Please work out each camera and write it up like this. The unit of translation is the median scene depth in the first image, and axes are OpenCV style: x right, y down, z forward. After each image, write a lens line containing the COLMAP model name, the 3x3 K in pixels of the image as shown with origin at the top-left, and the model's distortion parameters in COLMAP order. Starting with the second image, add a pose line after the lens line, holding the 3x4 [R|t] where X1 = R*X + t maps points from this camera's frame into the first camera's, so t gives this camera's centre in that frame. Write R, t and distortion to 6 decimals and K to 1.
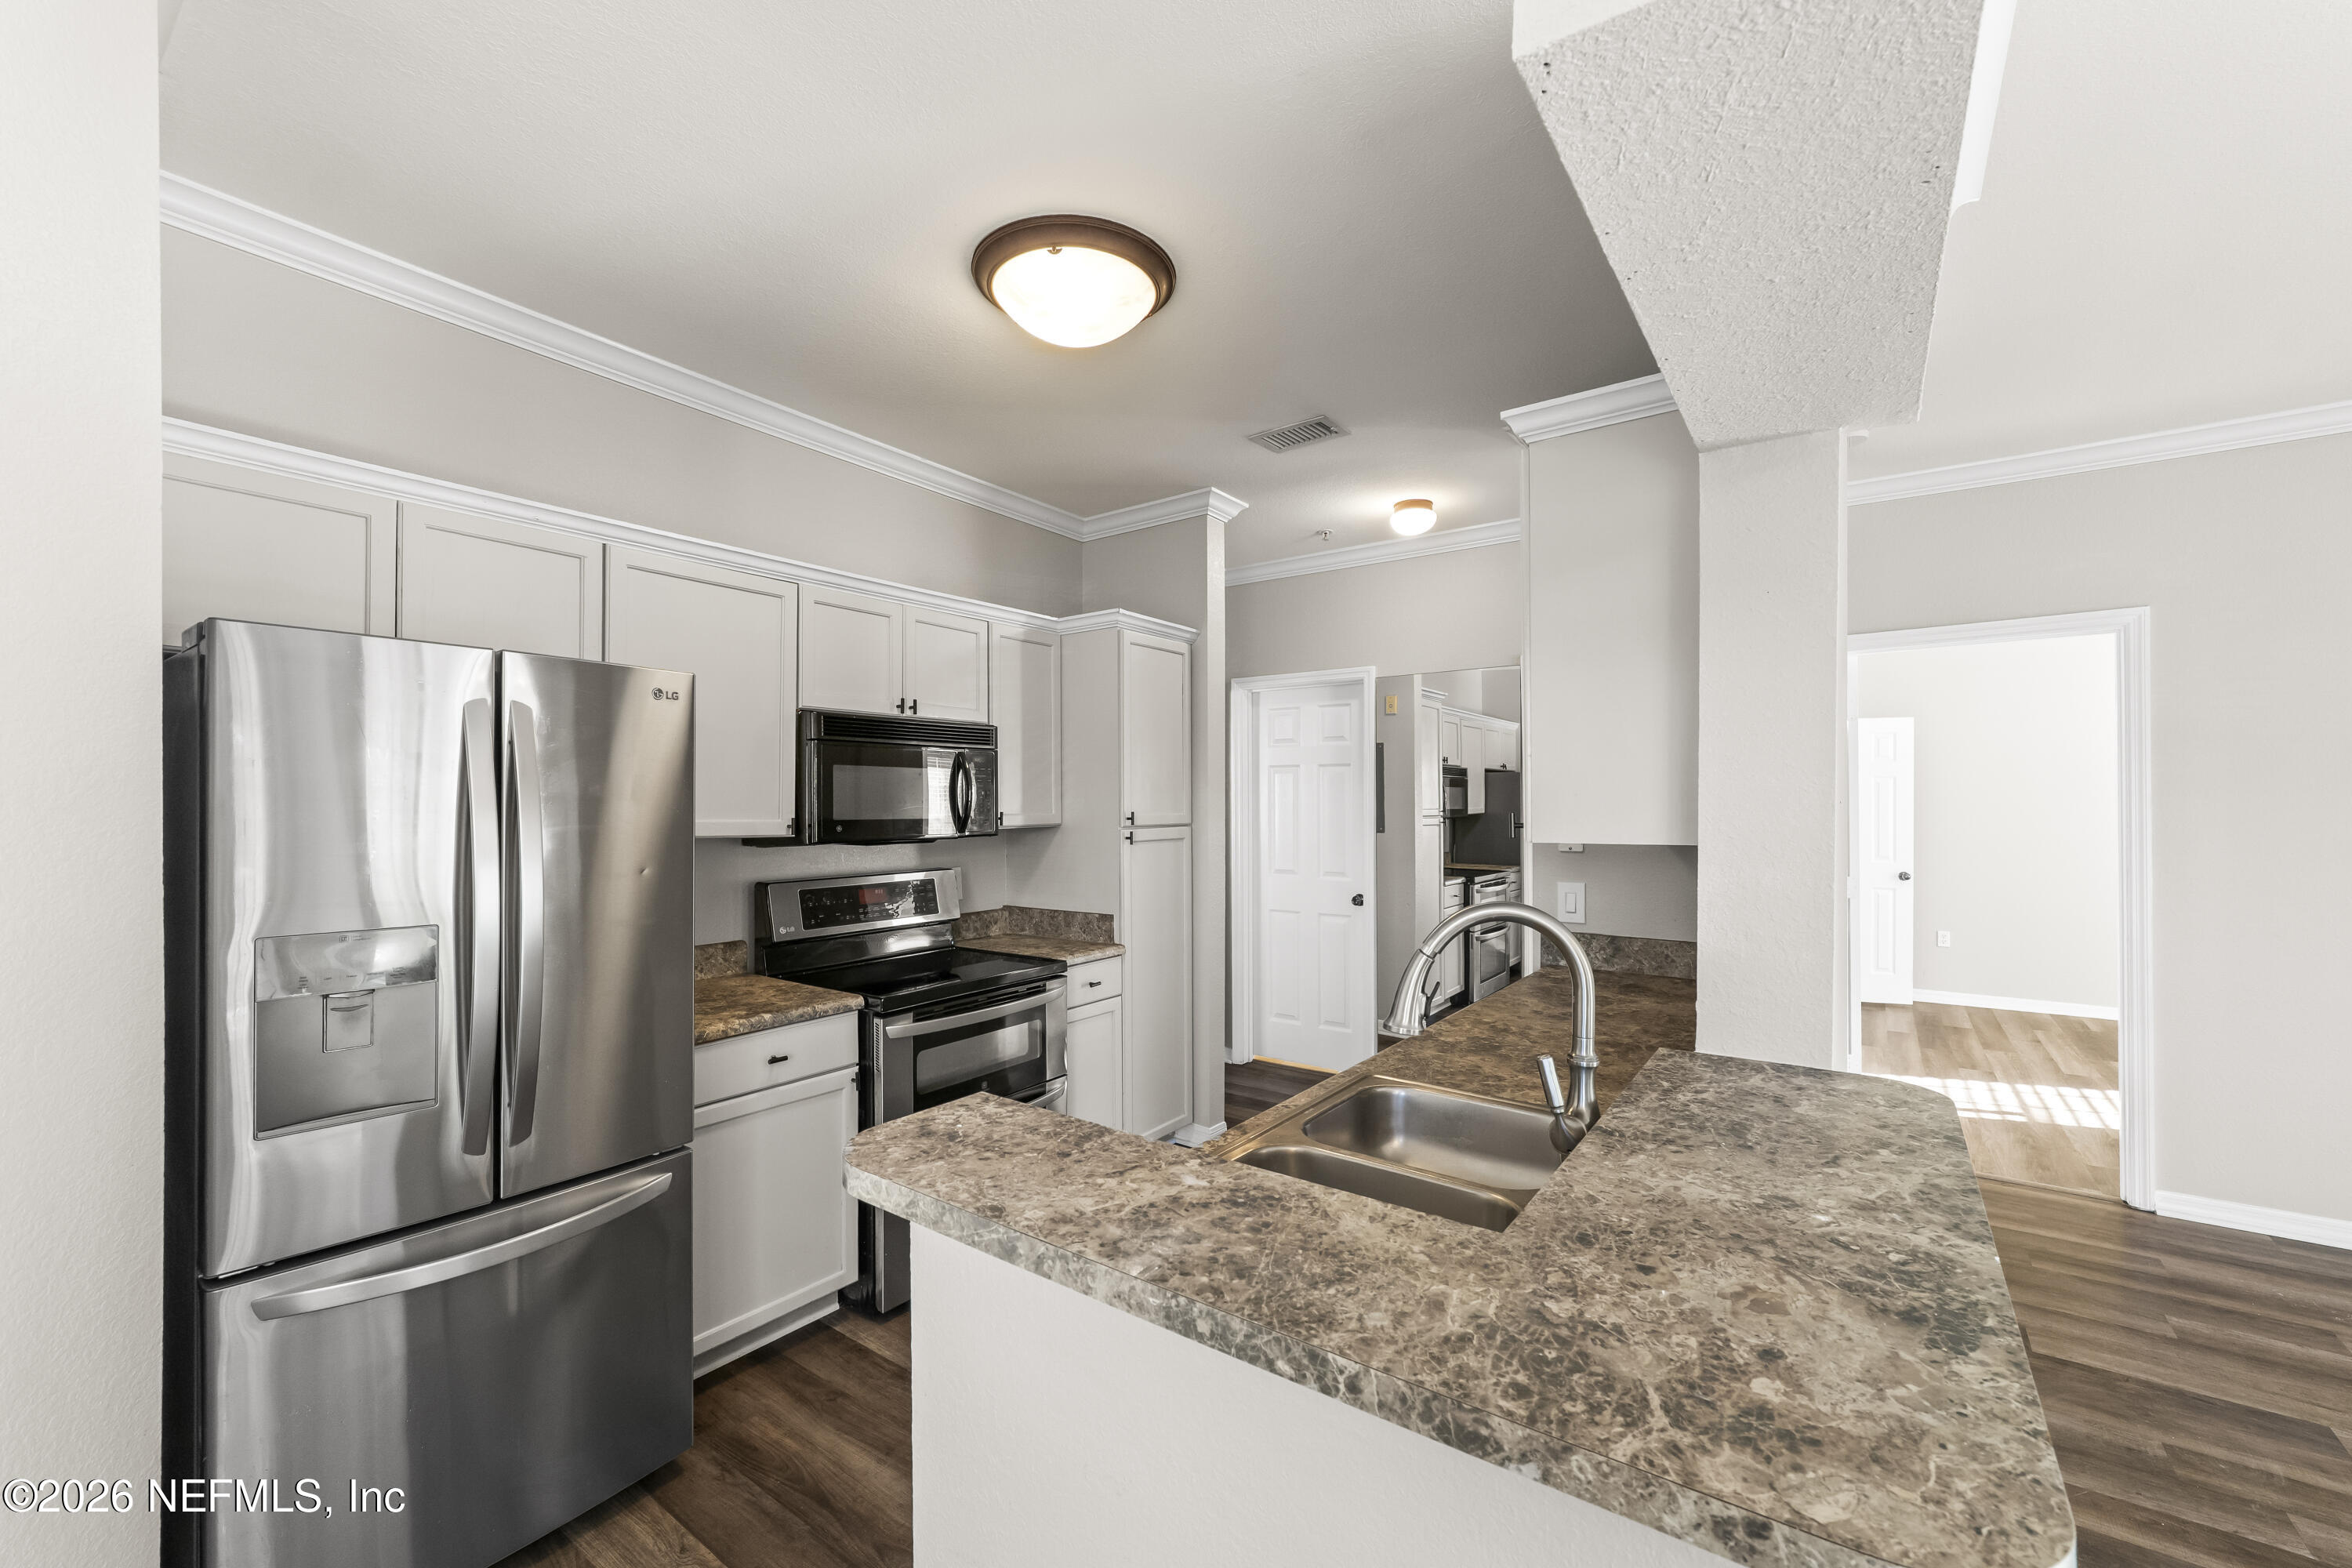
lens RADIAL K [[958.6, 0, 1173.5], [0, 958.6, 795.4], [0, 0, 1]] dist [-0.000082, -0.000076]
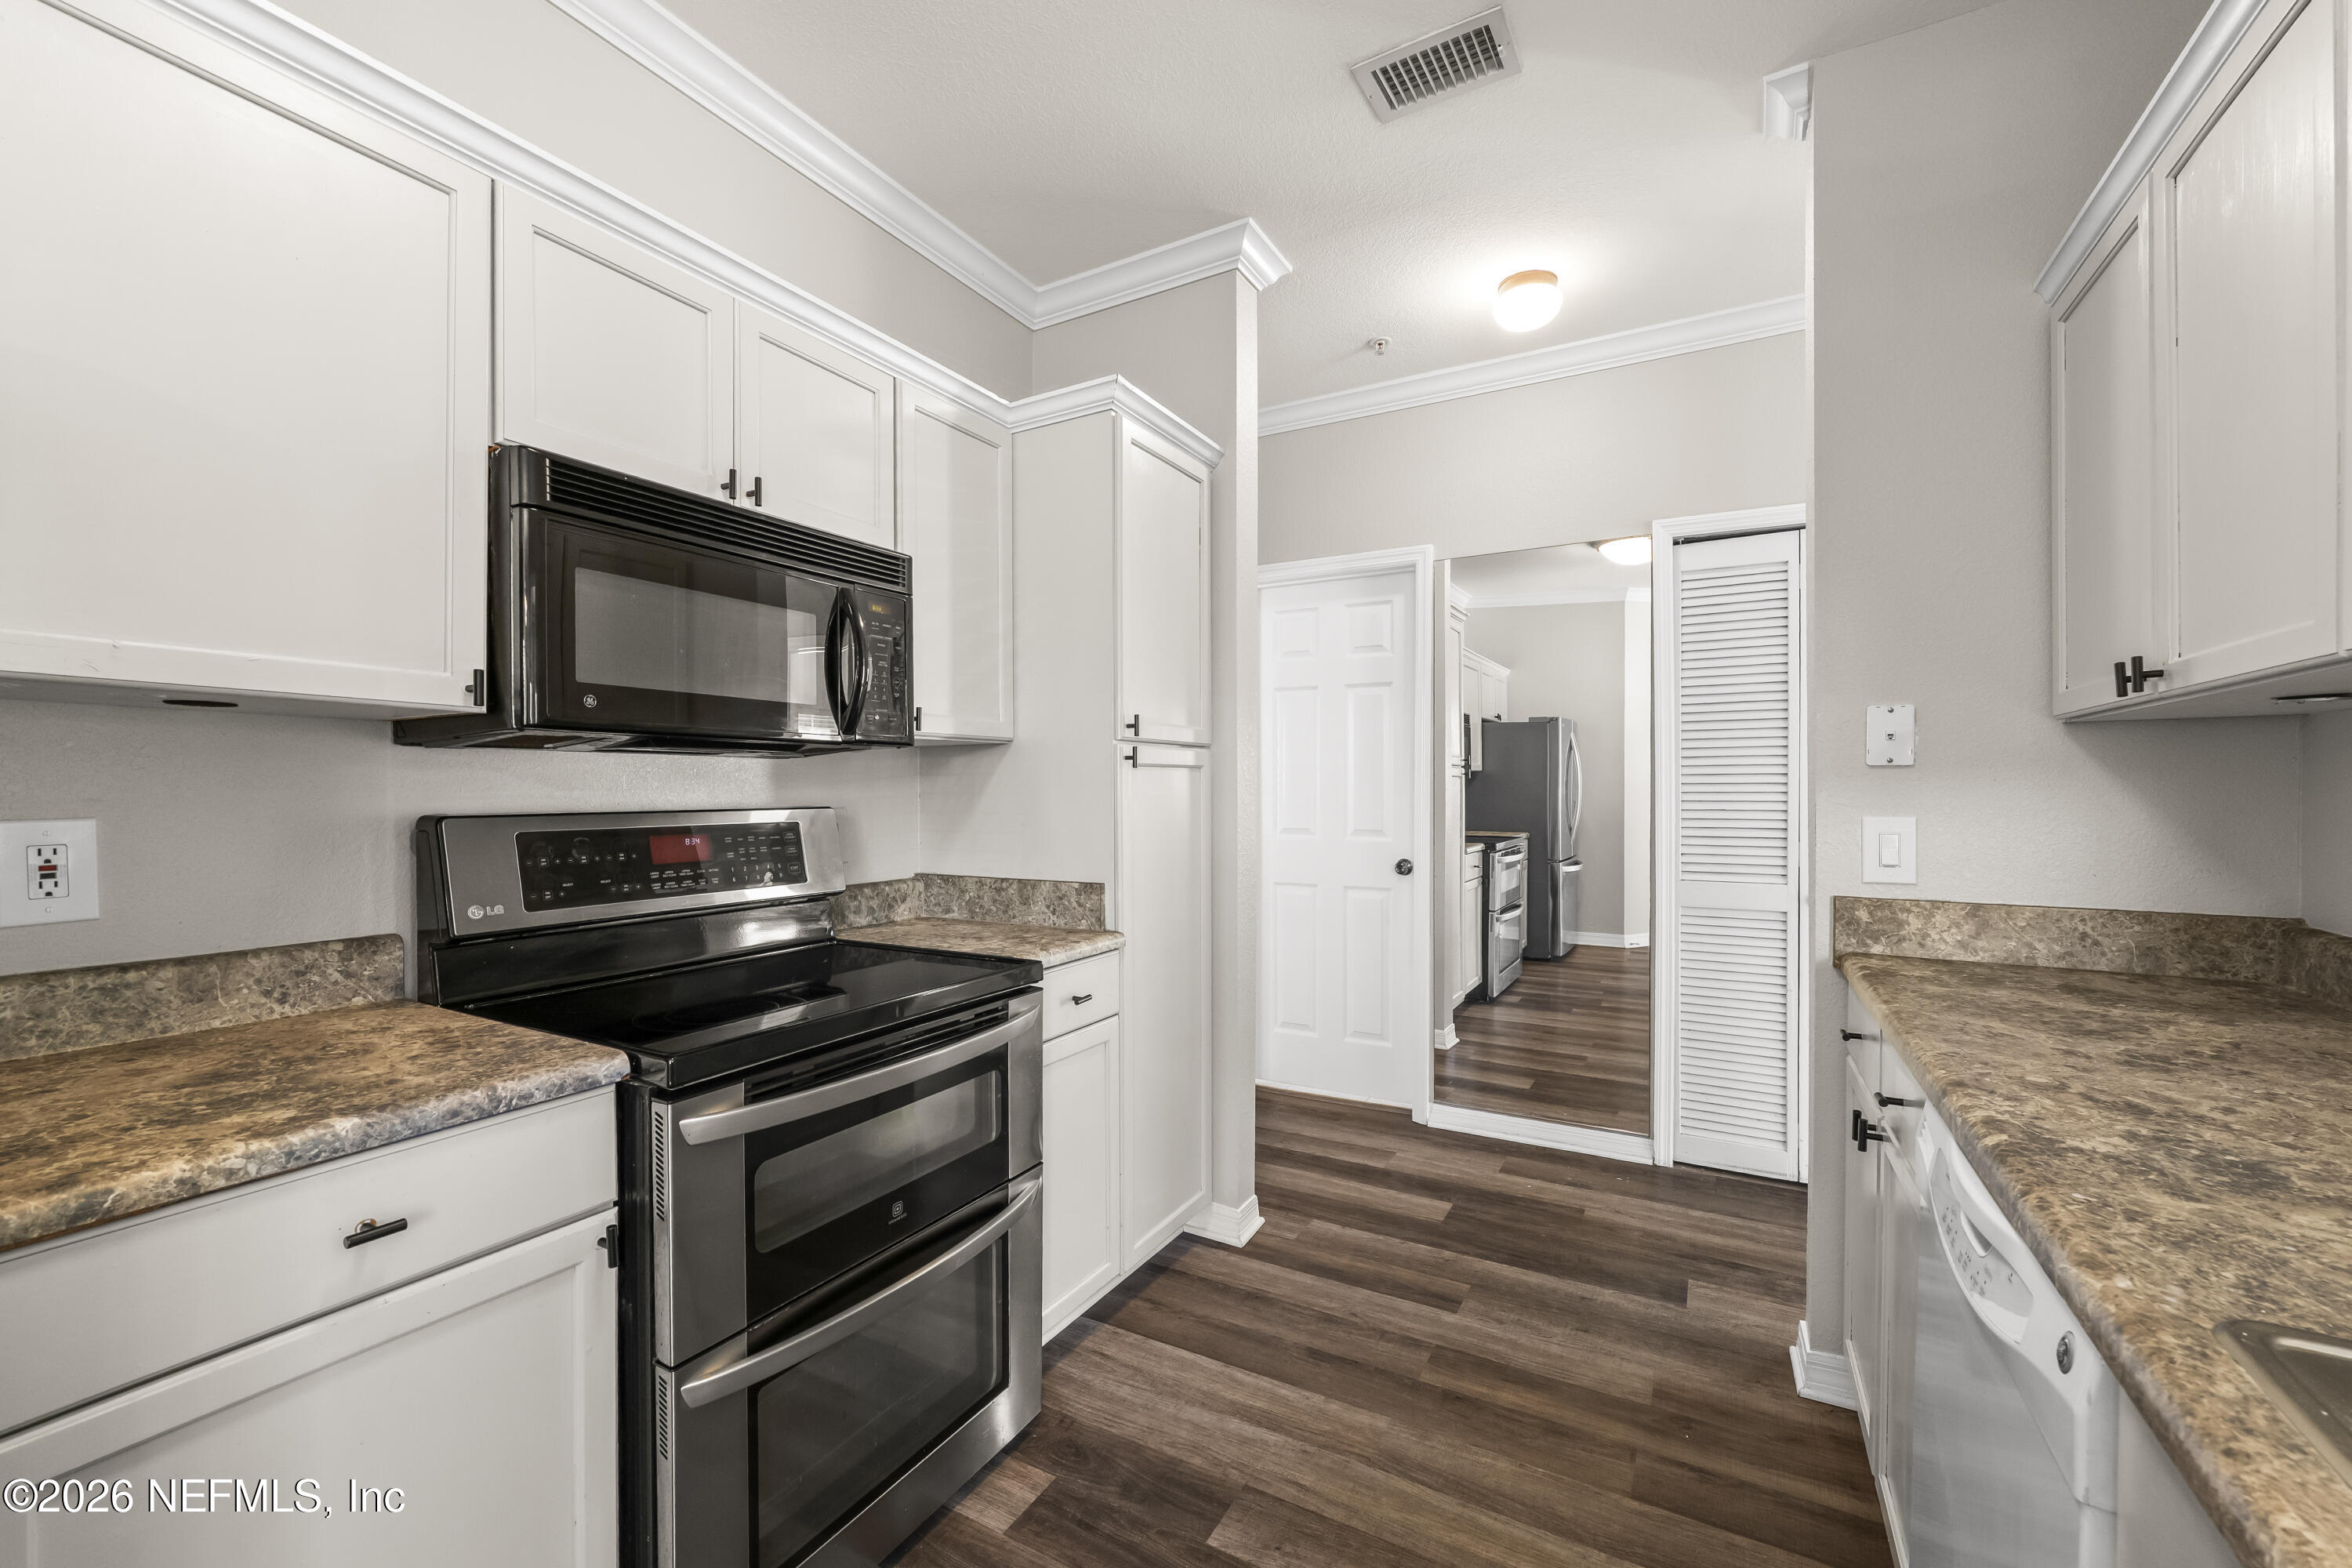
lens RADIAL K [[958.6, 0, 1173.5], [0, 958.6, 795.4], [0, 0, 1]] dist [-0.000082, -0.000076]
pose [[0.993375, 0.000102, 0.114916, -0.094287], [-0.001453, 0.999931, 0.011670, 0.064902], [-0.114907, -0.011759, 0.993307, 0.410743]]
